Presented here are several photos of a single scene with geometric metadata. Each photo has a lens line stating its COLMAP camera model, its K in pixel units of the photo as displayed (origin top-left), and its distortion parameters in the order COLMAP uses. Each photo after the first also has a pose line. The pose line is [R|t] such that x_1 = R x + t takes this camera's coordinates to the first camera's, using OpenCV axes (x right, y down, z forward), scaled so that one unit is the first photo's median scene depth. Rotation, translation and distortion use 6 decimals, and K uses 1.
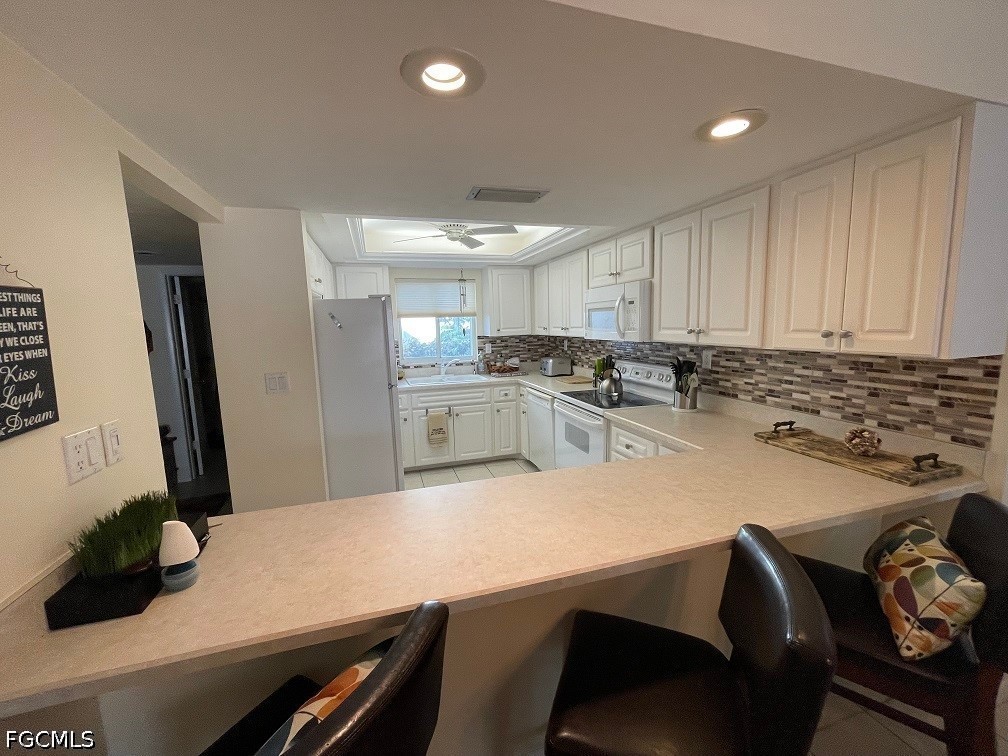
lens RADIAL K [[405.5, 0, 498.9], [0, 405.5, 376.8], [0, 0, 1]] dist [-0.002996, -0.000690]
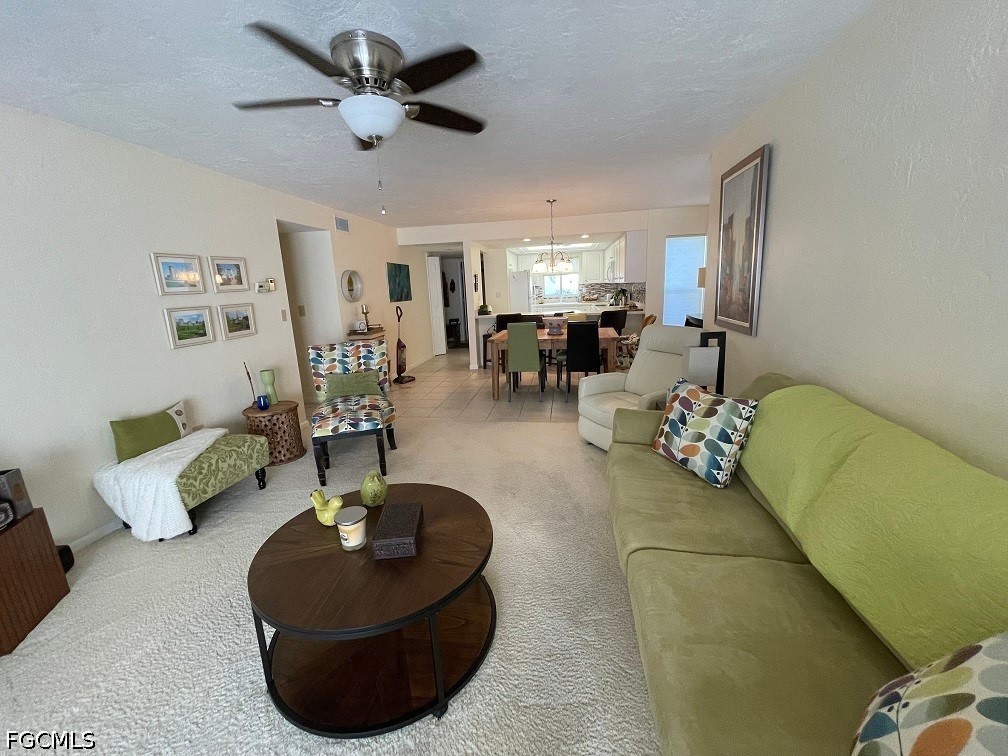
lens RADIAL K [[405.5, 0, 496.6], [0, 405.5, 371.6], [0, 0, 1]] dist [-0.002996, -0.000690]
pose [[0.896982, 0.080357, -0.434702, 0.610597], [-0.040253, 0.994102, 0.100707, 0.187769], [0.440231, -0.072834, 0.894926, -1.316351]]
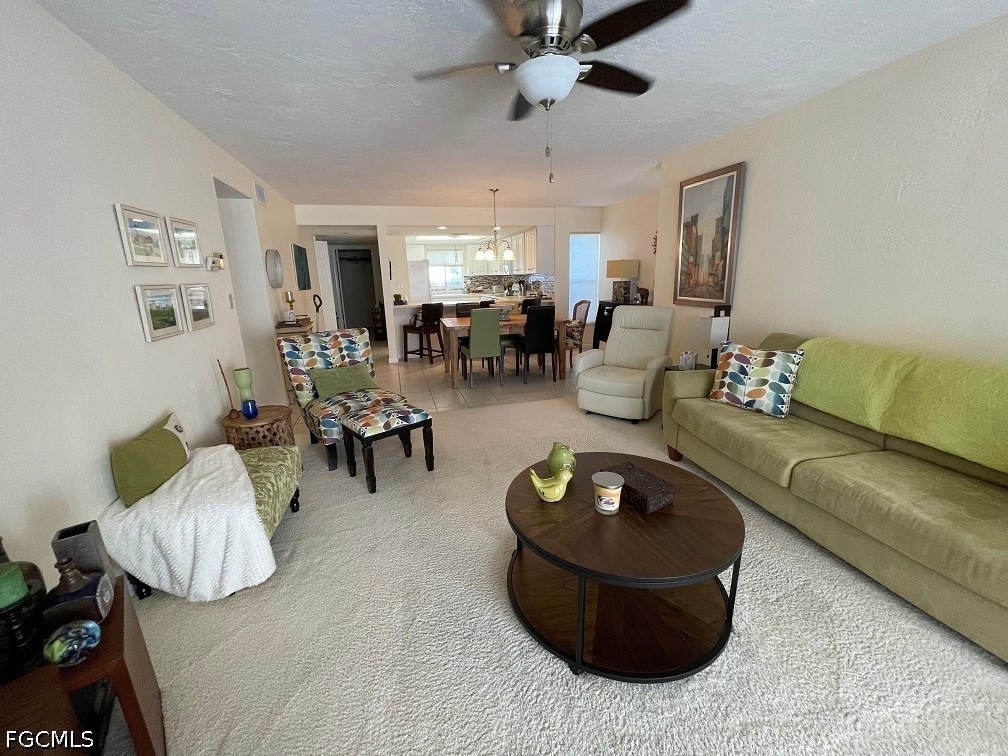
lens RADIAL K [[405.5, 0, 496.6], [0, 405.5, 373.2], [0, 0, 1]] dist [-0.002996, -0.000690]
pose [[0.999238, 0.008905, -0.038007, 0.248226], [-0.004909, 0.994567, 0.103982, 0.225791], [0.038726, -0.103717, 0.993853, -1.417739]]
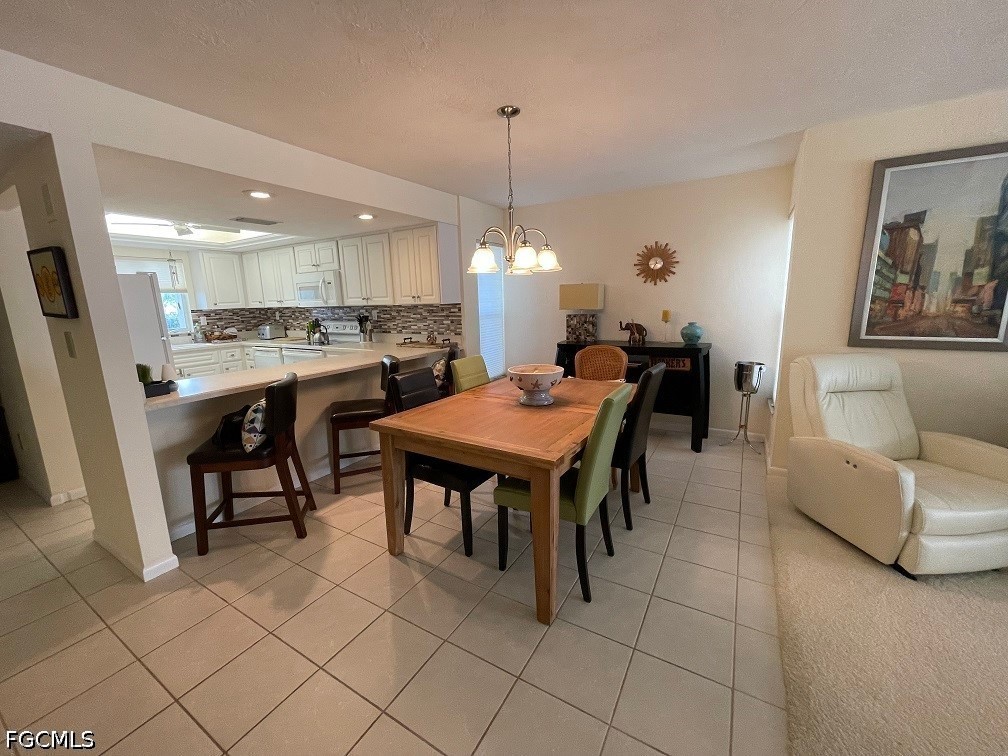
lens RADIAL K [[405.5, 0, 497.5], [0, 405.5, 377.4], [0, 0, 1]] dist [-0.002996, -0.000690]
pose [[0.743320, -0.124853, 0.657181, -0.217504], [0.098536, 0.992147, 0.077040, 0.101592], [-0.661639, 0.007491, 0.749785, -0.510524]]
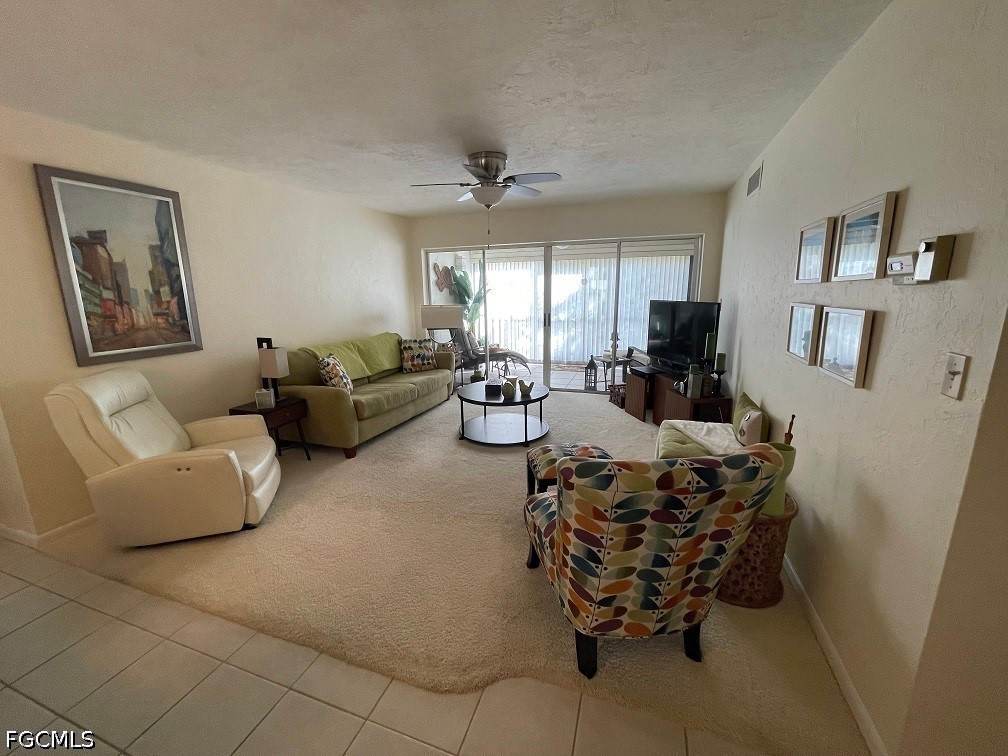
lens RADIAL K [[405.5, 0, 504.0], [0, 405.5, 375.2], [0, 0, 1]] dist [-0.002996, -0.000690]
pose [[-0.808933, -0.084667, 0.581772, -0.211700], [0.115879, 0.947199, 0.298974, 0.063994], [-0.576367, 0.309265, -0.756410, -0.302447]]
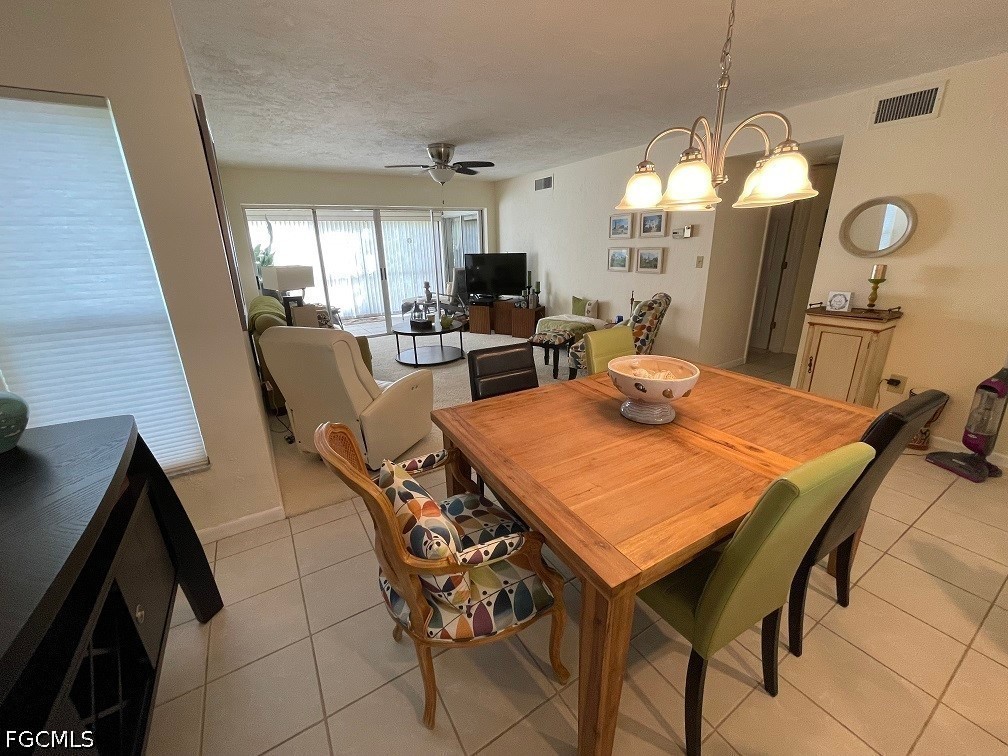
lens RADIAL K [[405.5, 0, 503.1], [0, 405.5, 377.0], [0, 0, 1]] dist [-0.002996, -0.000690]
pose [[-0.965009, 0.129310, -0.228114, 0.434880], [0.015897, 0.897199, 0.441341, -0.020917], [0.261733, 0.422272, -0.867861, 0.202722]]
